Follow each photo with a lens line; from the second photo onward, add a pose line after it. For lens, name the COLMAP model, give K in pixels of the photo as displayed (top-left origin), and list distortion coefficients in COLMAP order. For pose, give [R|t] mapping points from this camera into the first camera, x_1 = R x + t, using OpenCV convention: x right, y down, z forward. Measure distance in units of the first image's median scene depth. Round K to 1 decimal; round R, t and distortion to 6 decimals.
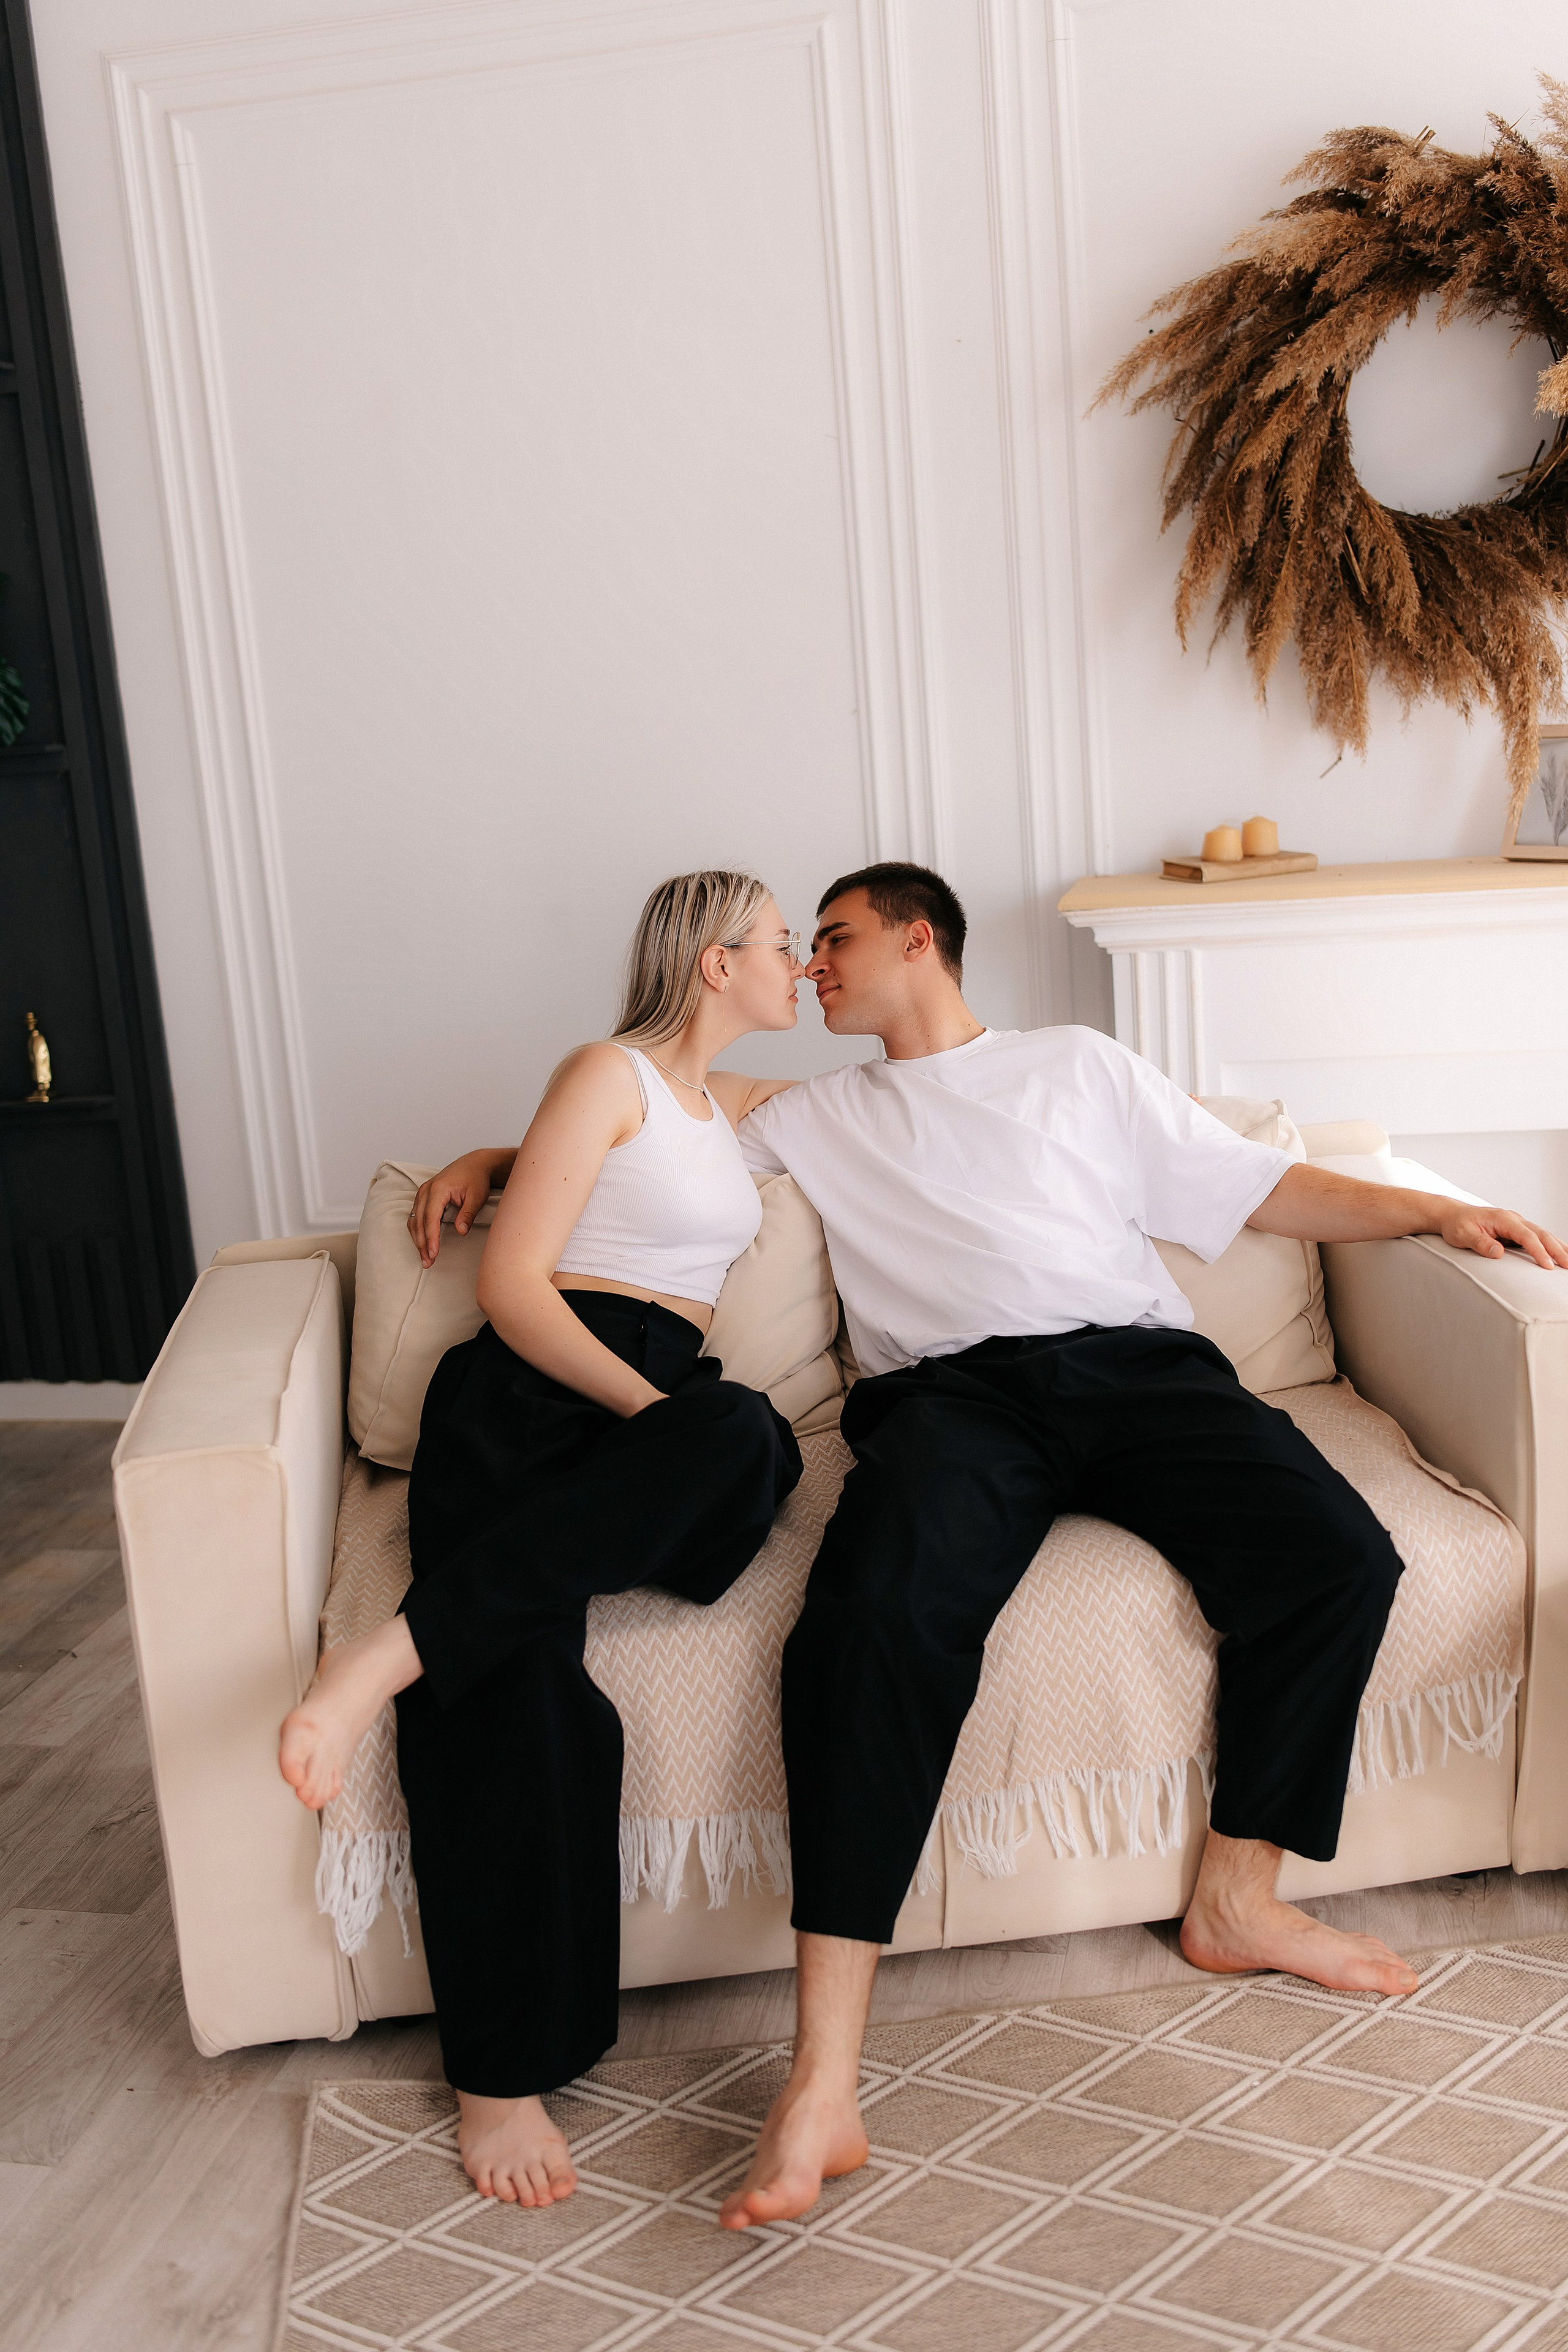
lens RADIAL K [[2318.5, 0, 781.2], [0, 2318.5, 1166.1], [0, 0, 1]] dist [0.020410, -0.000111]
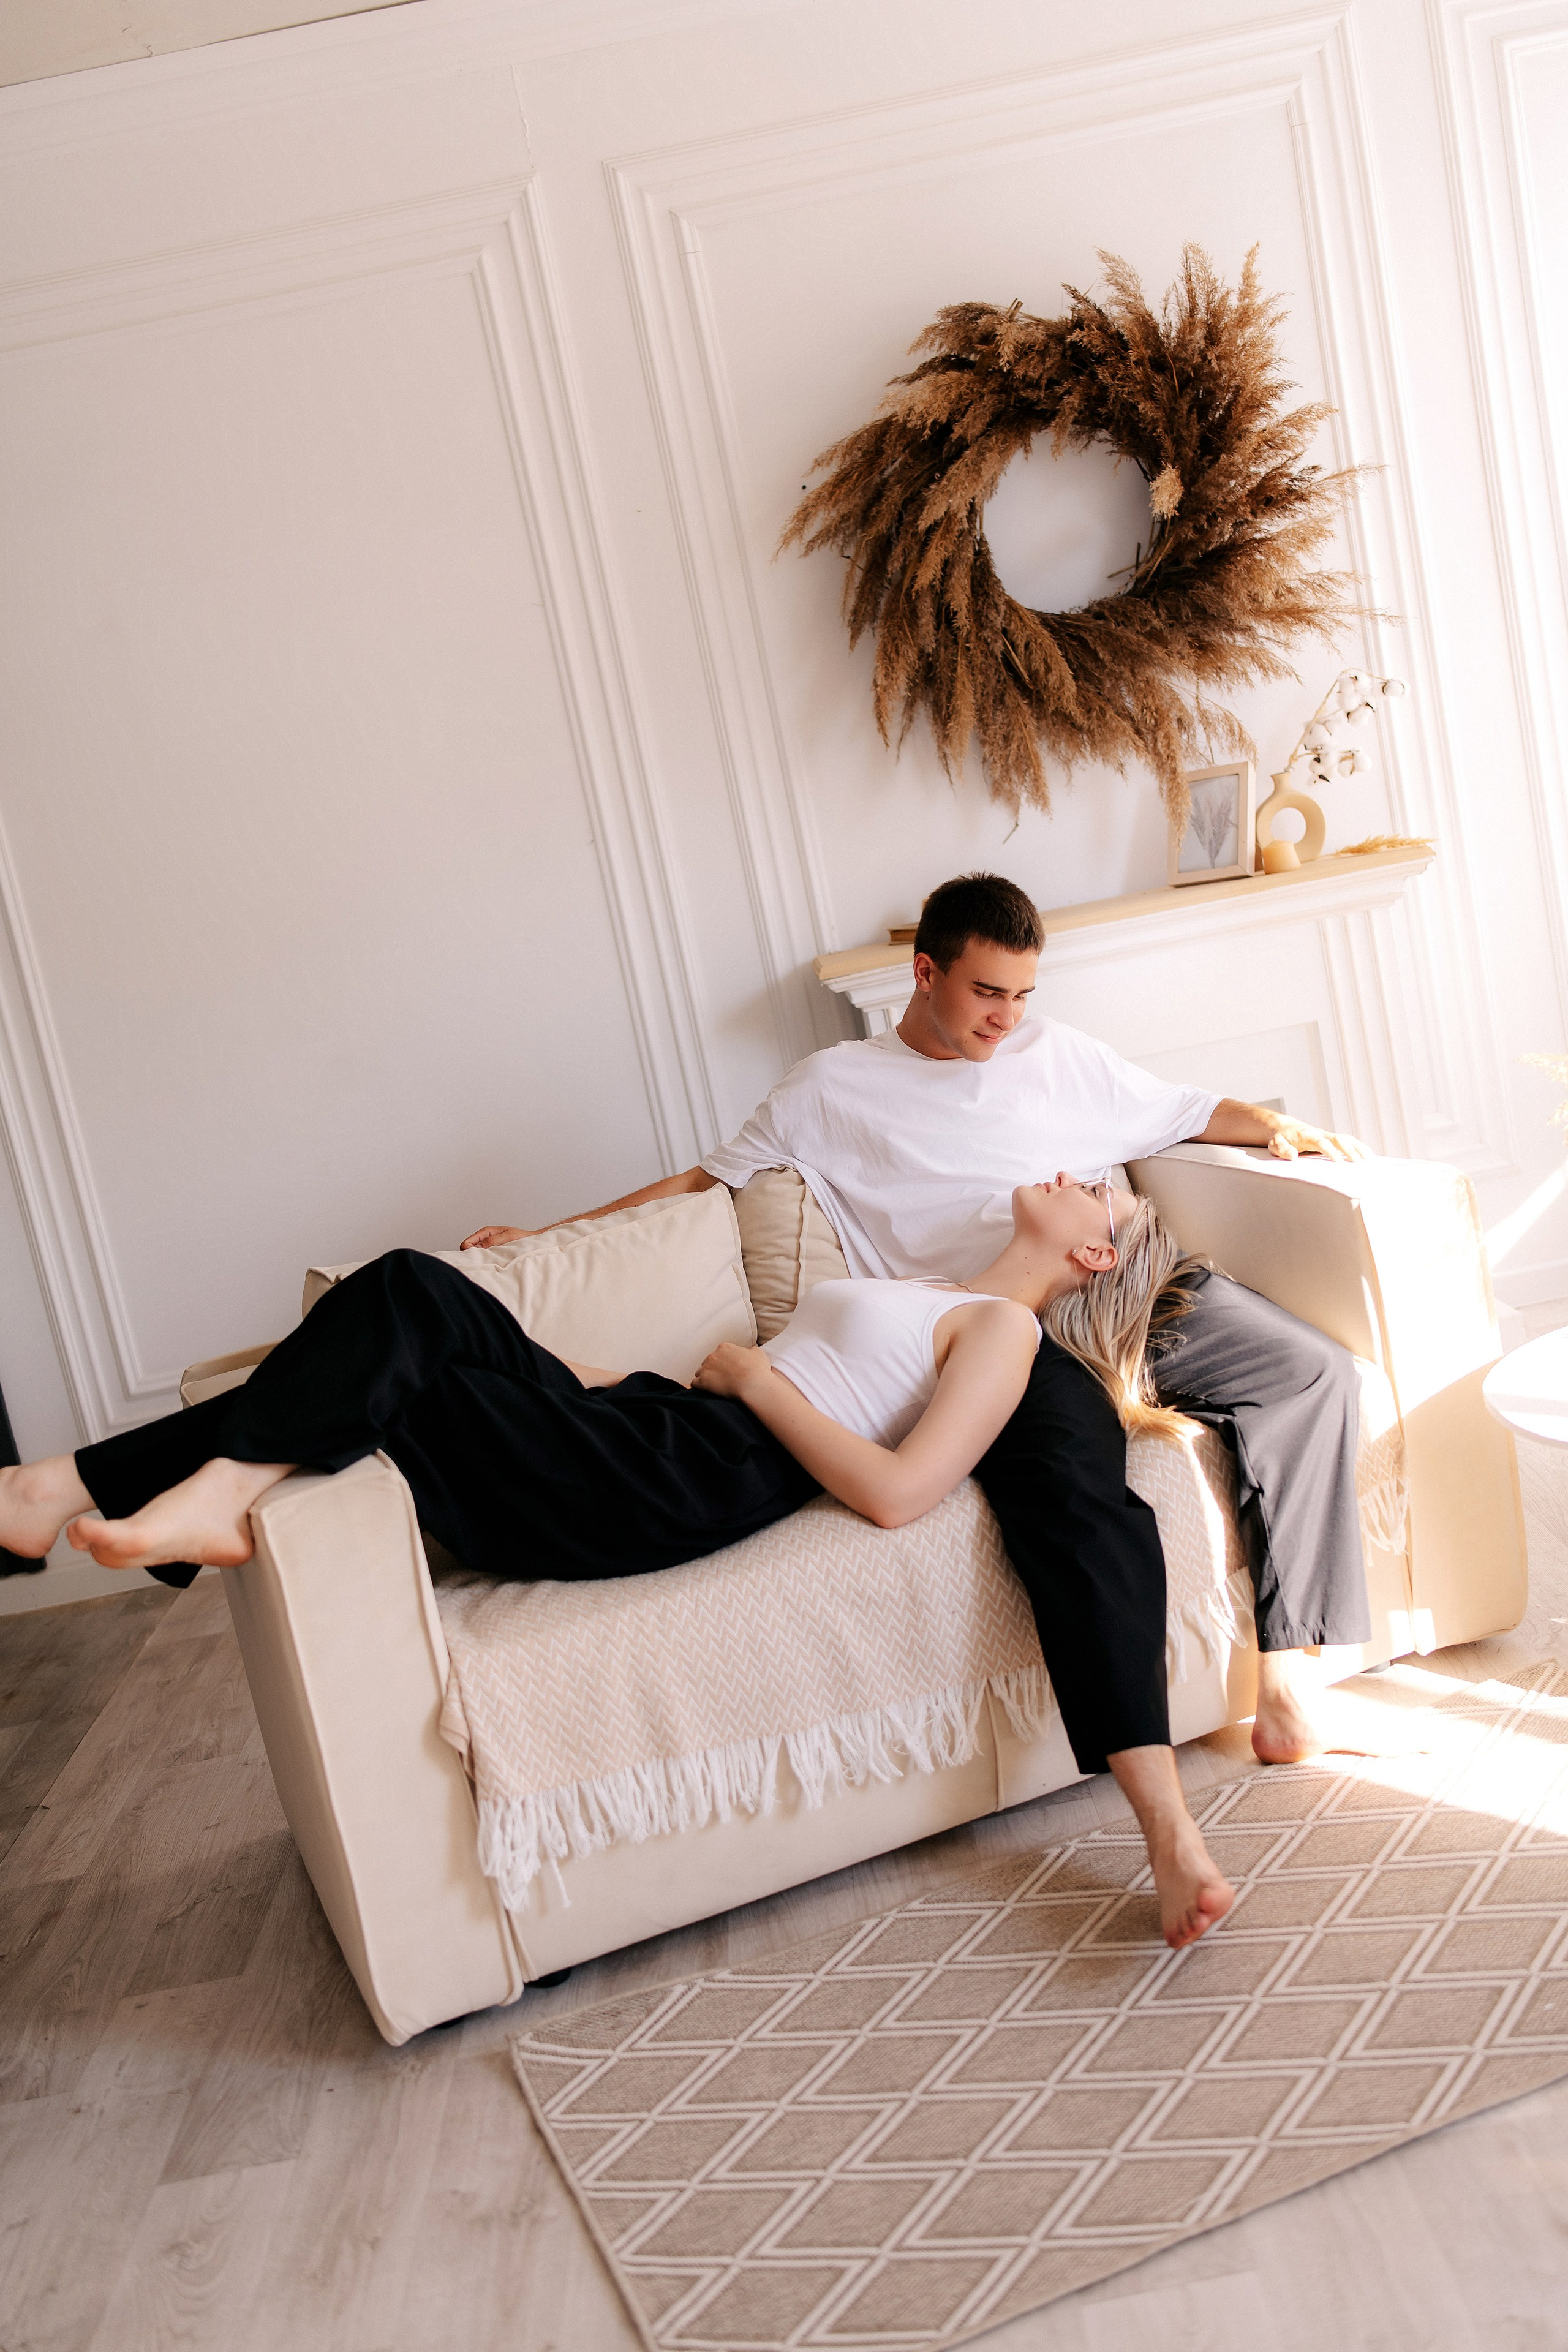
lens RADIAL K [[2285.6, 0, 784.0], [0, 2285.6, 1176.0], [0, 0, 1]] dist [0.016928, 0.015497]
pose [[0.964137, -0.157063, 0.213940, -0.161712], [0.172980, 0.983233, -0.057712, 0.049352], [-0.201288, 0.092650, 0.975140, -0.093631]]
